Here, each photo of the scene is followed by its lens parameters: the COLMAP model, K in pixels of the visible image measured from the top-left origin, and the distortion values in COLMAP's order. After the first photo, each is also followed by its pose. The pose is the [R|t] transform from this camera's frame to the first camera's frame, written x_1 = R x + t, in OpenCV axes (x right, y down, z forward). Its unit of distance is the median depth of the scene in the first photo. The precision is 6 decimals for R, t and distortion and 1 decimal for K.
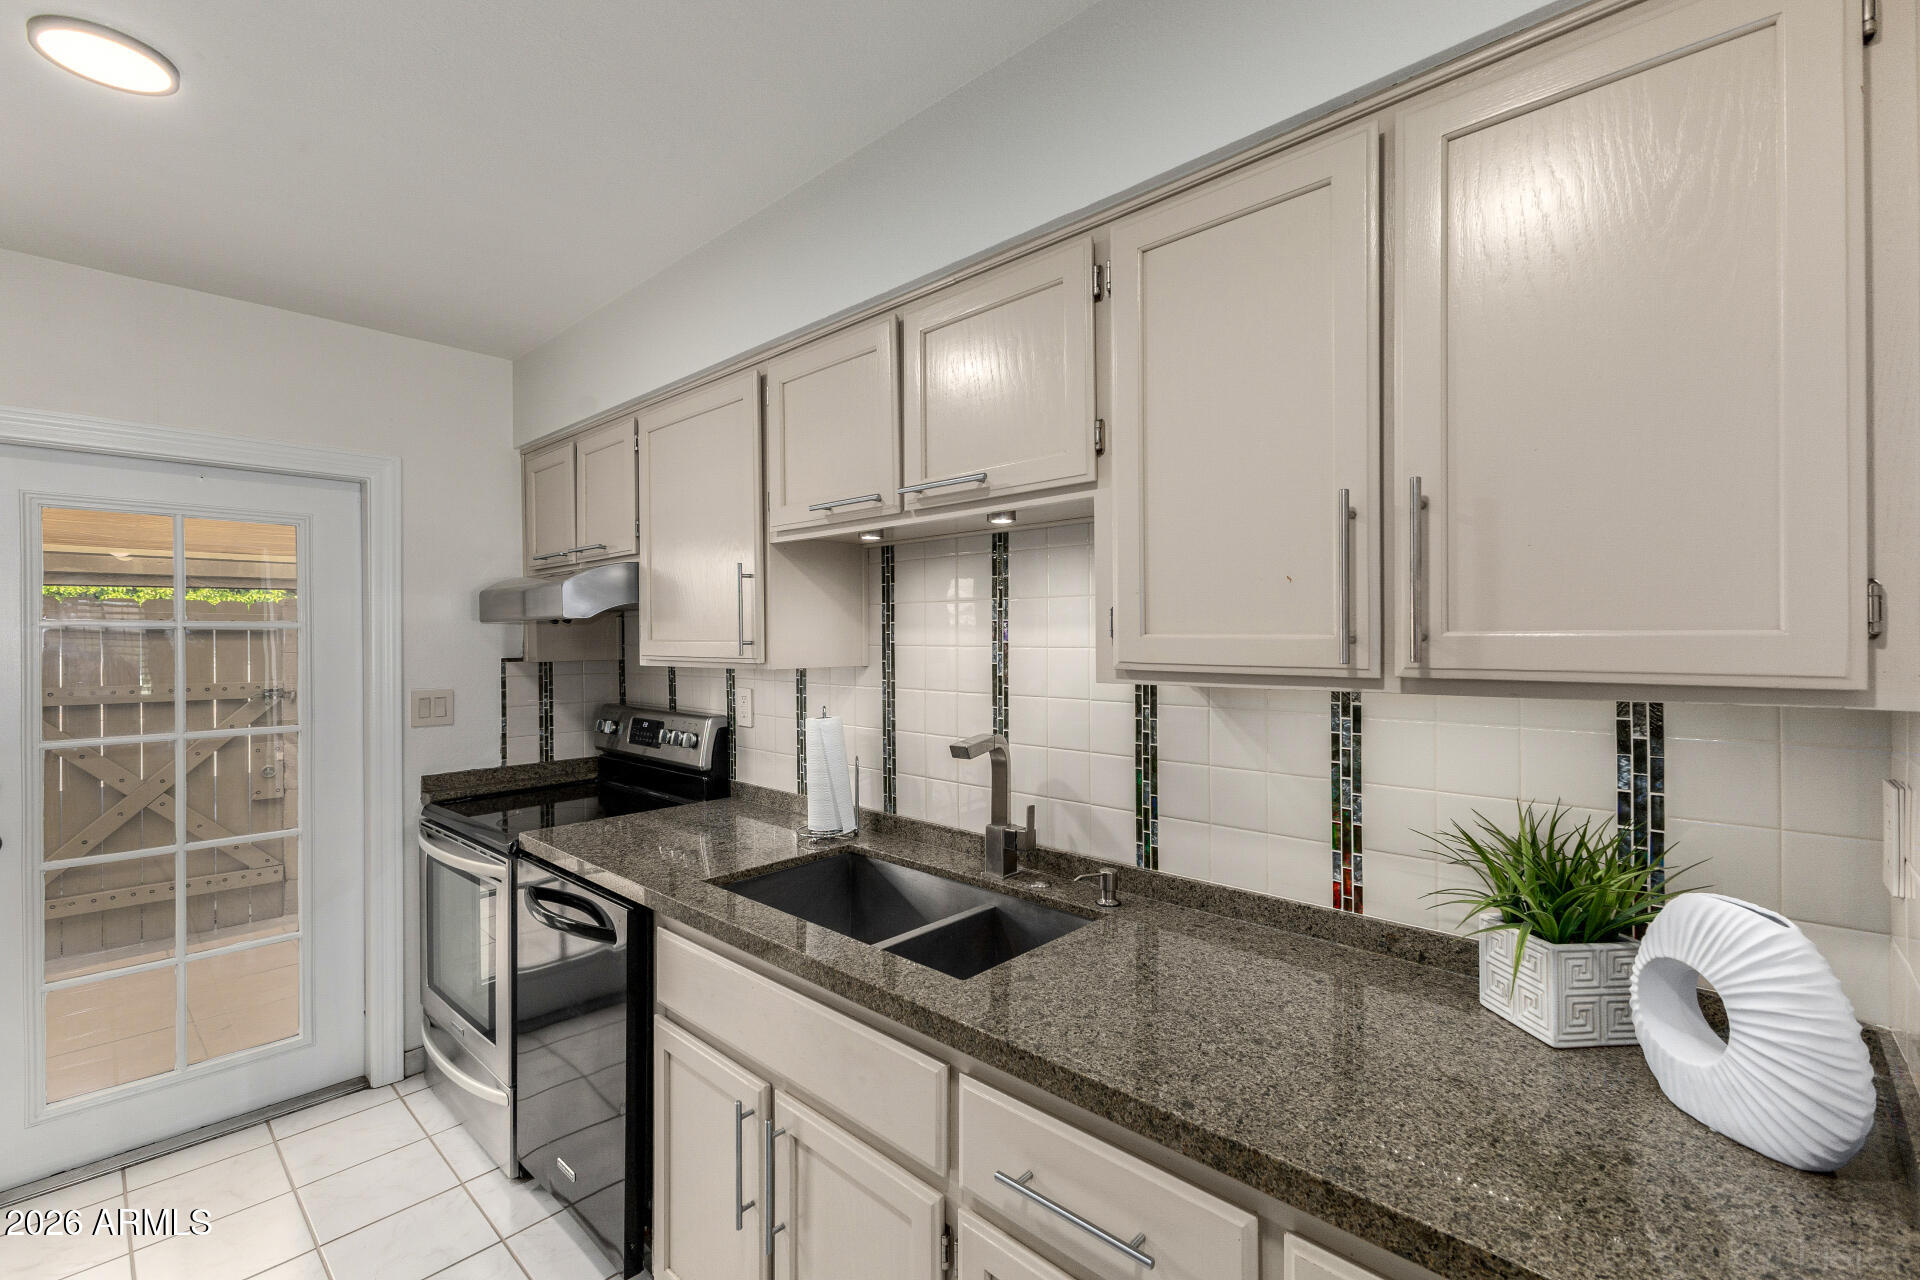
lens RADIAL K [[831.7, 0, 954.9], [0, 831.7, 634.7], [0, 0, 1]] dist [0.014311, -0.002569]
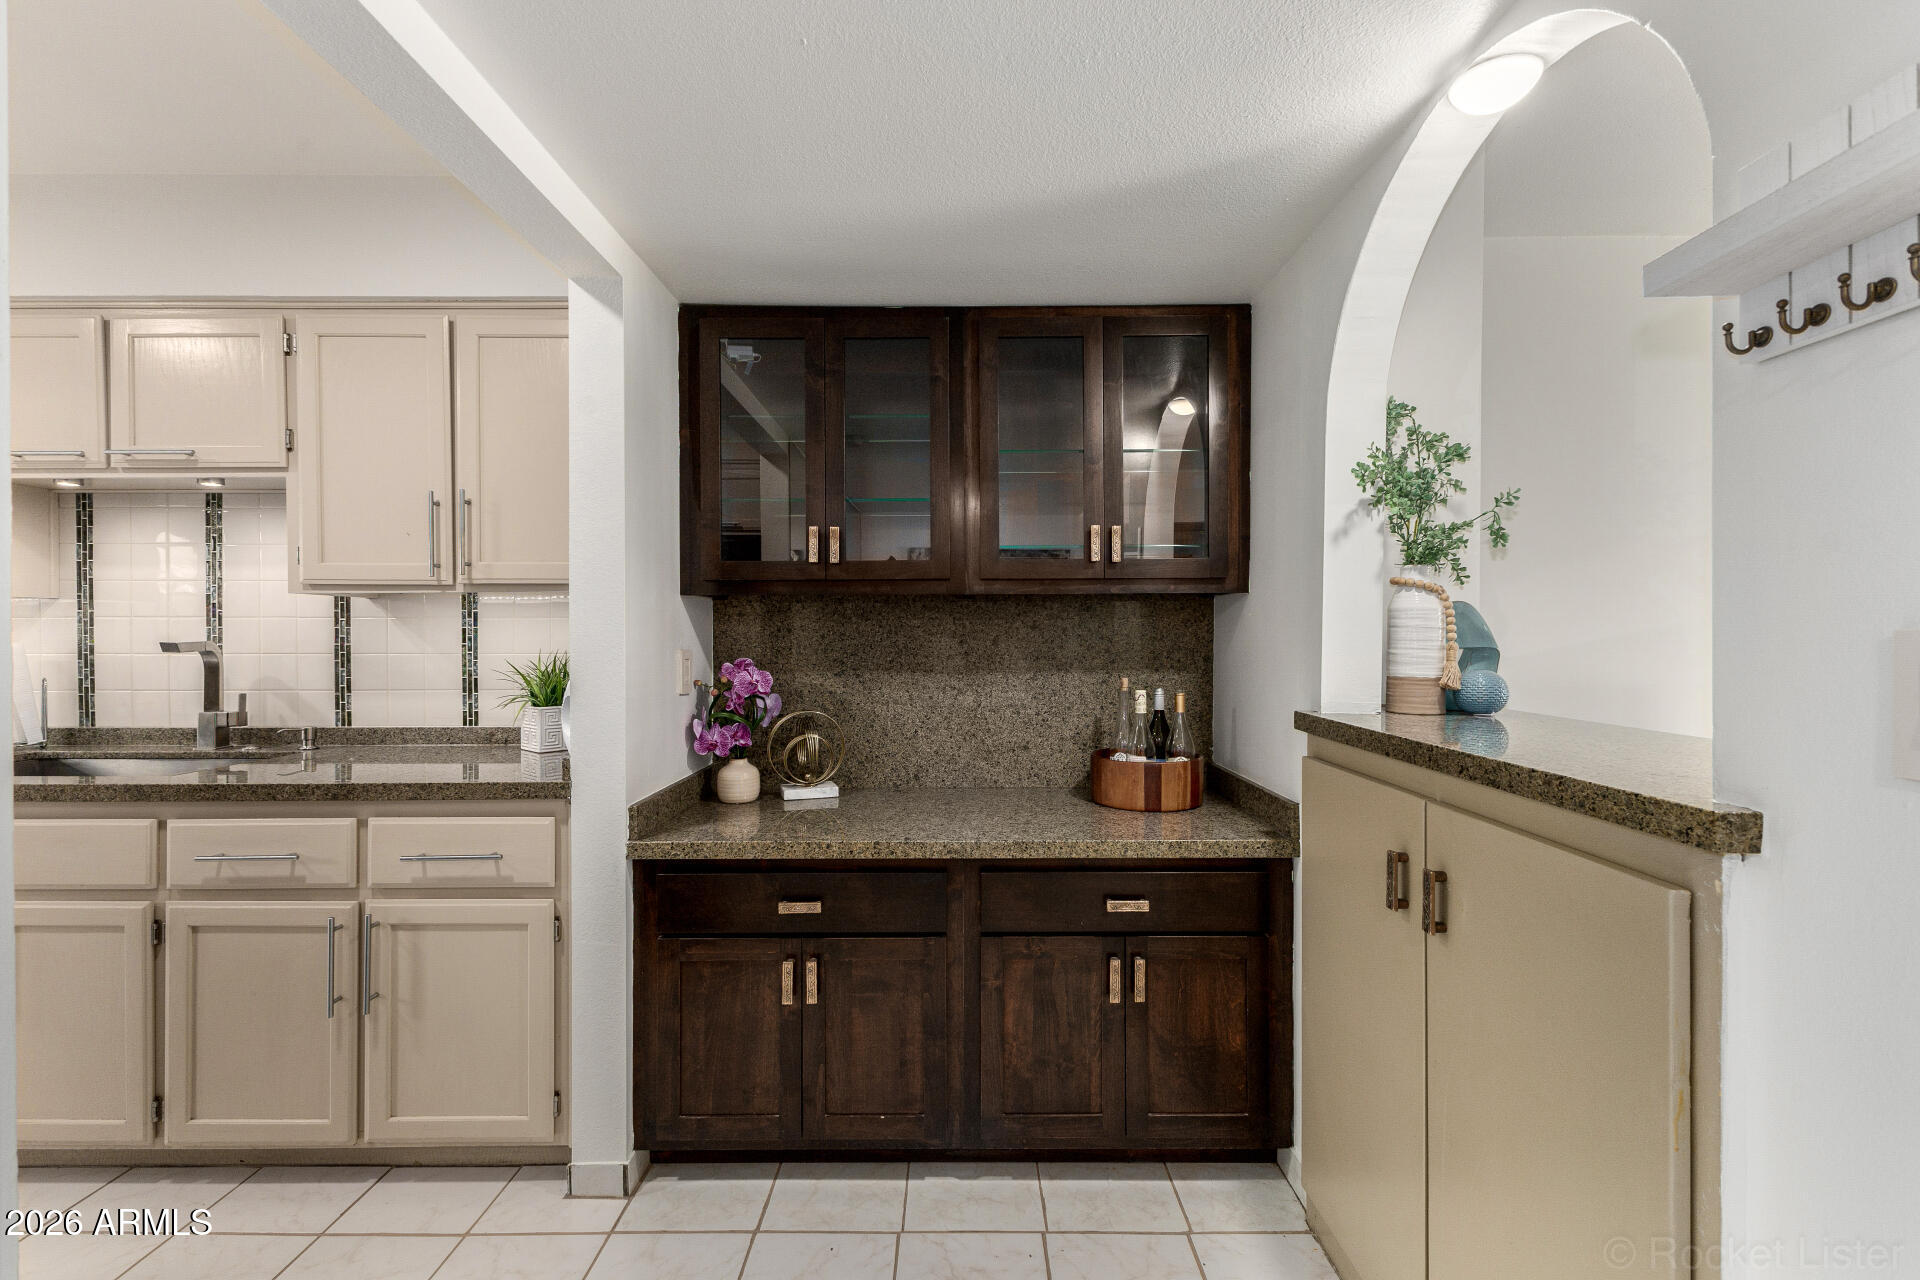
lens RADIAL K [[831.7, 0, 962.5], [0, 831.7, 635.1], [0, 0, 1]] dist [0.014311, -0.002569]
pose [[0.728774, -0.000889, 0.684753, 0.008299], [-0.001041, 0.999997, 0.002407, 0.103971], [-0.684753, -0.002467, 0.728771, -0.831711]]
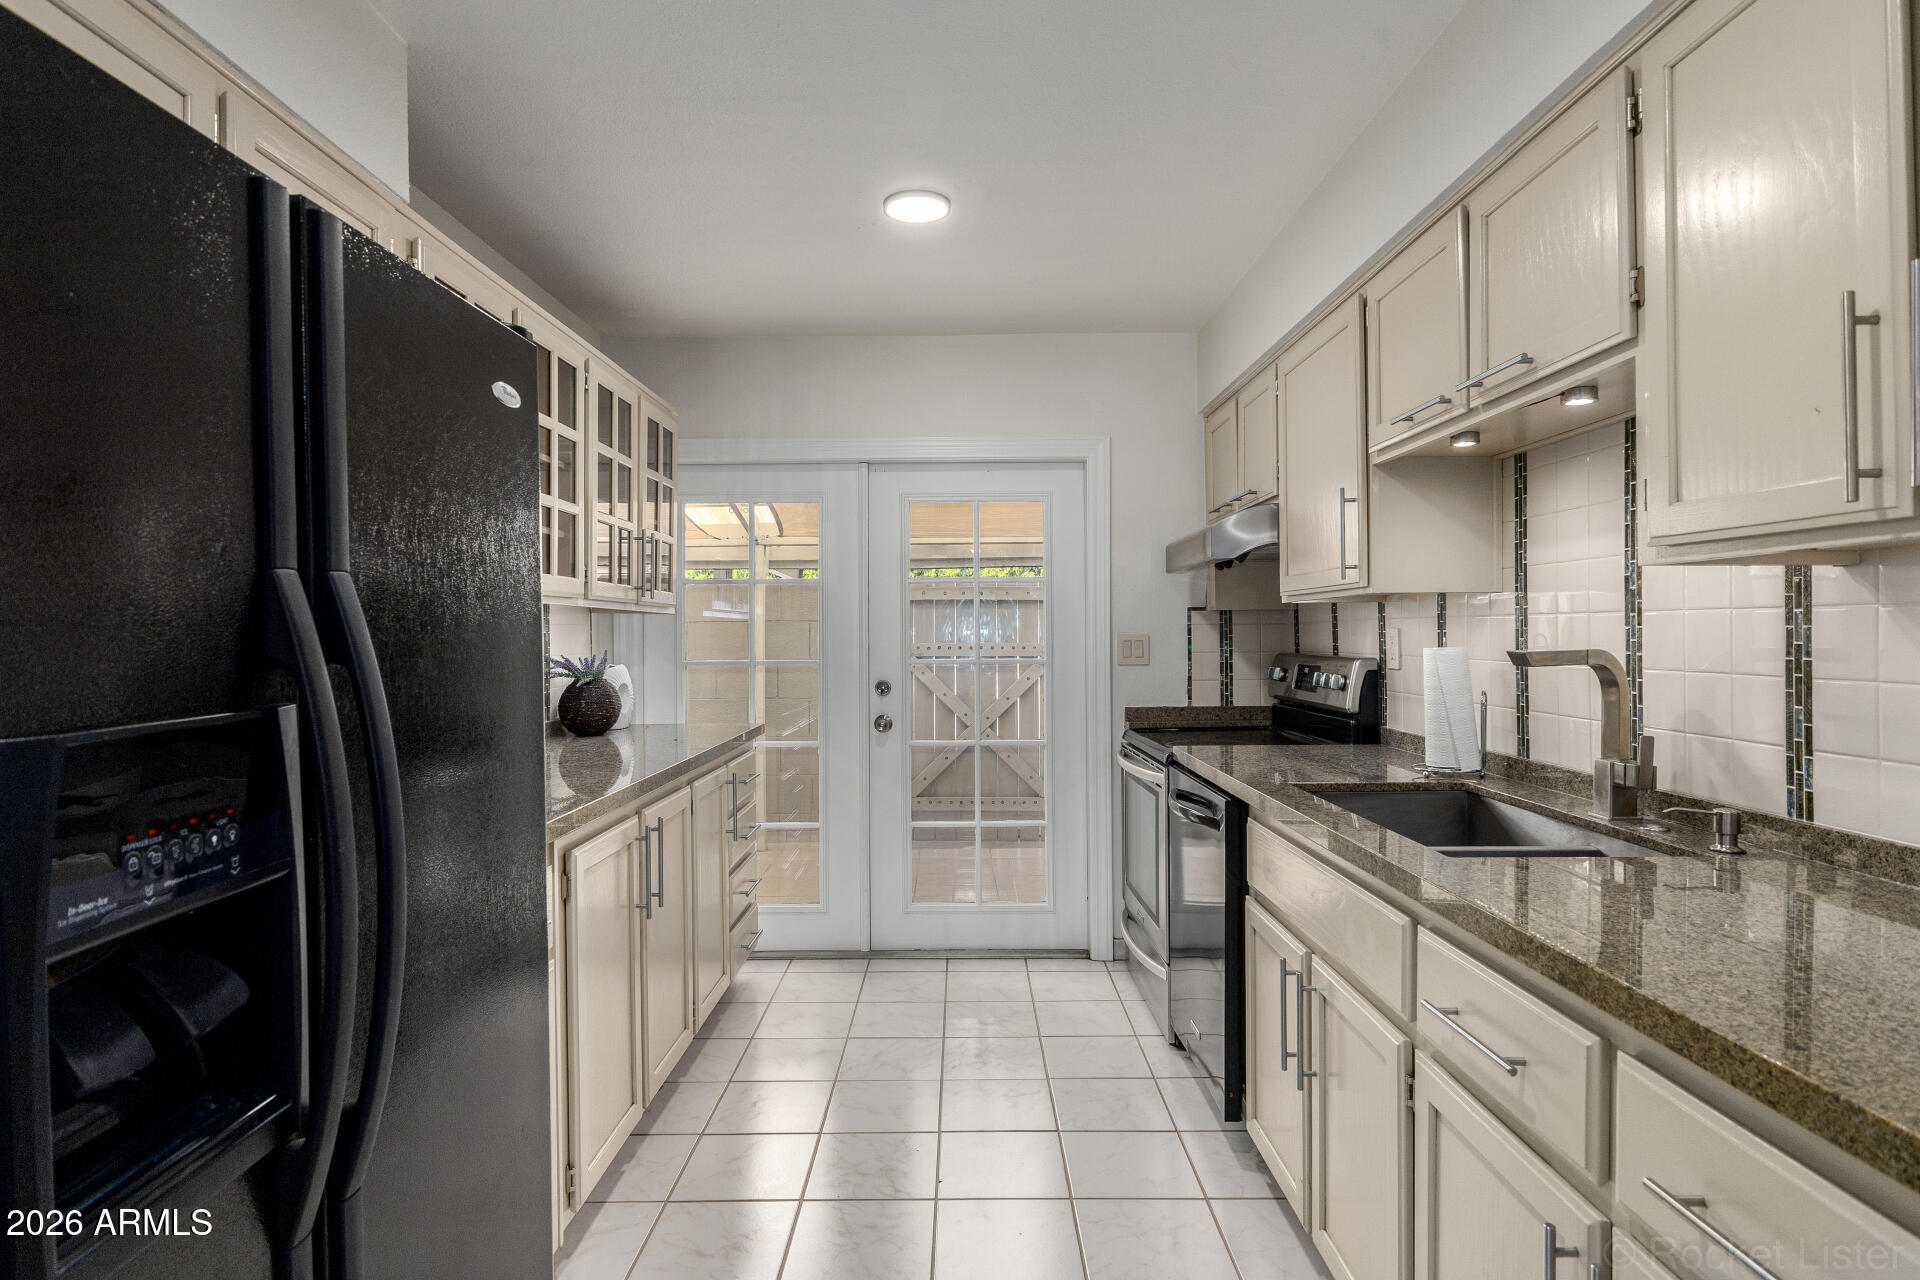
lens RADIAL K [[1003.0, 0, 962.1], [0, 1003.0, 633.5], [0, 0, 1]] dist [-0.010808, -0.001139]
pose [[0.686765, 0.001102, -0.726879, 0.348806], [0.001454, 0.999995, 0.002890, 0.097995], [0.726878, -0.003041, 0.686760, -0.194109]]
